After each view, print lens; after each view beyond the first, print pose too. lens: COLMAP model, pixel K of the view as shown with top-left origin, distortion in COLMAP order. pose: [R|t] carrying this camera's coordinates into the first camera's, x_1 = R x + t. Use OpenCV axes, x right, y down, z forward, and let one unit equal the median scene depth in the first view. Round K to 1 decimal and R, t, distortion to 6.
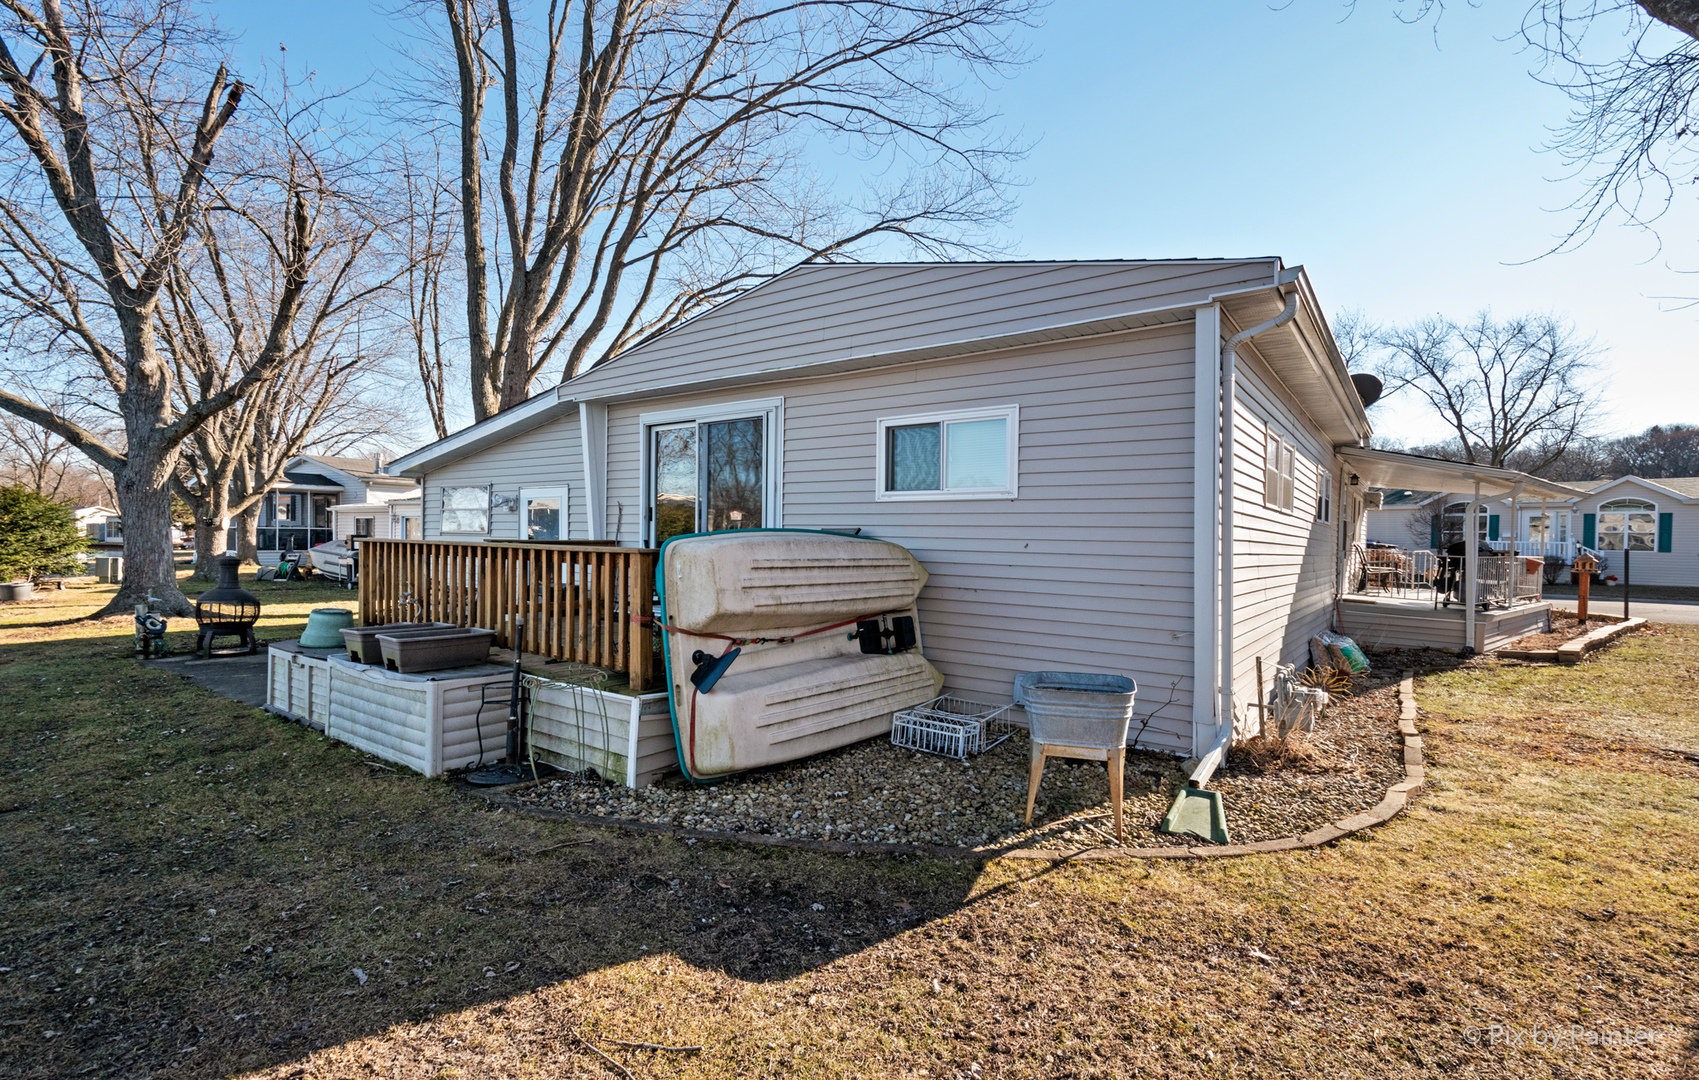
lens RADIAL K [[782.7, 0, 855.2], [0, 782.7, 543.2], [0, 0, 1]] dist [0.007971, -0.000428]
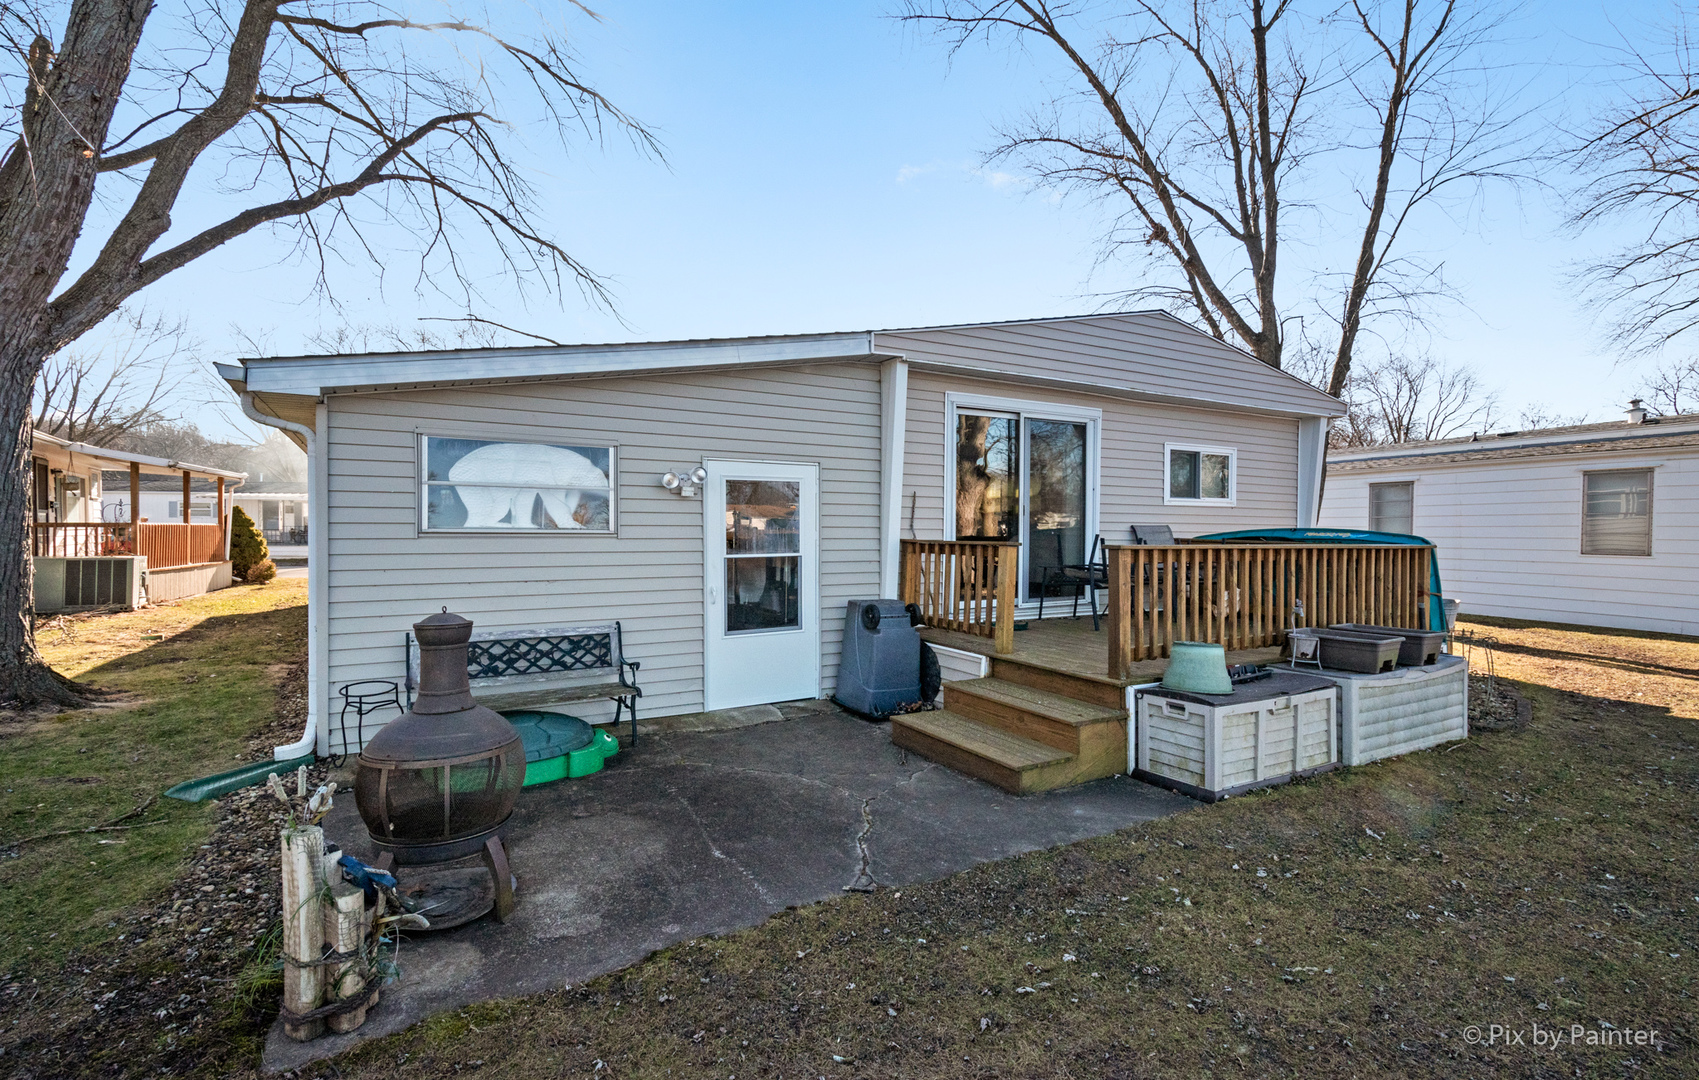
lens RADIAL K [[782.7, 0, 863.6], [0, 782.7, 532.0], [0, 0, 1]] dist [0.007971, -0.000428]
pose [[0.398308, -0.017572, 0.917084, -1.344540], [0.005911, 0.999845, 0.016590, -0.031808], [-0.917233, -0.001187, 0.398350, 0.910038]]
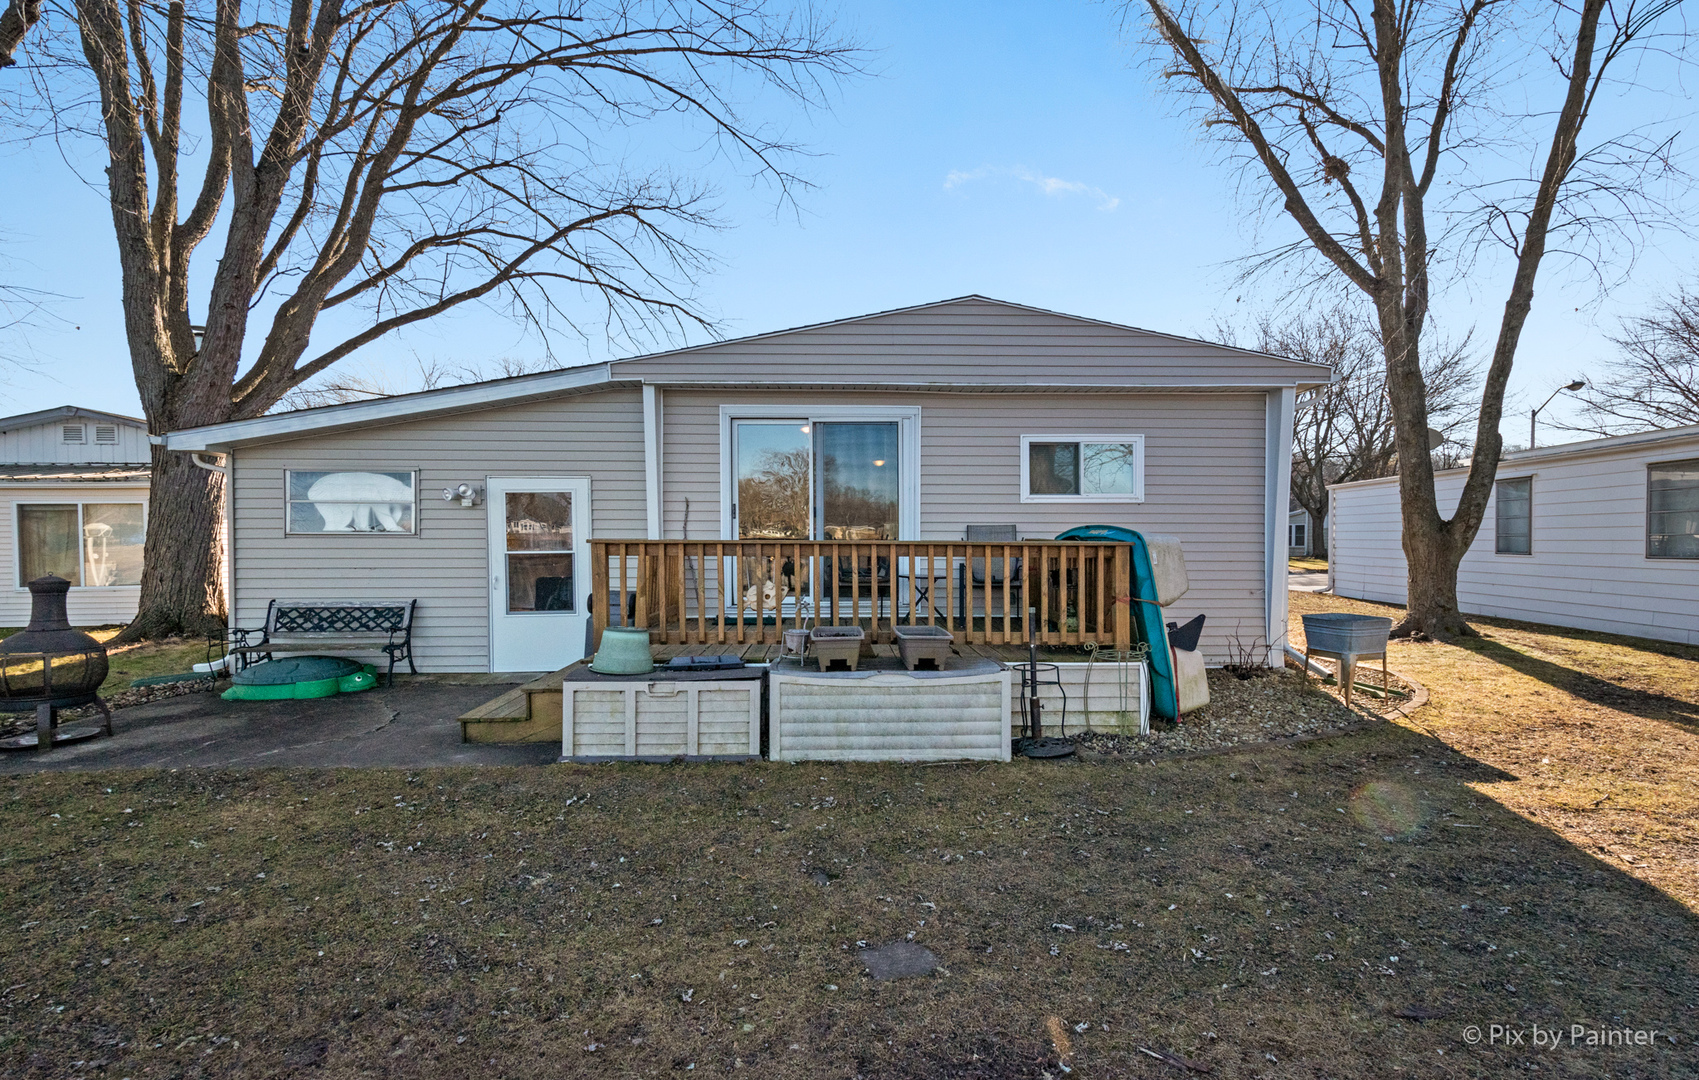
lens RADIAL K [[782.7, 0, 856.5], [0, 782.7, 540.5], [0, 0, 1]] dist [0.007971, -0.000428]
pose [[0.781415, -0.016548, 0.623793, -0.901495], [0.016230, 0.999849, 0.006192, -0.006459], [-0.623801, 0.005286, 0.781565, 0.203433]]
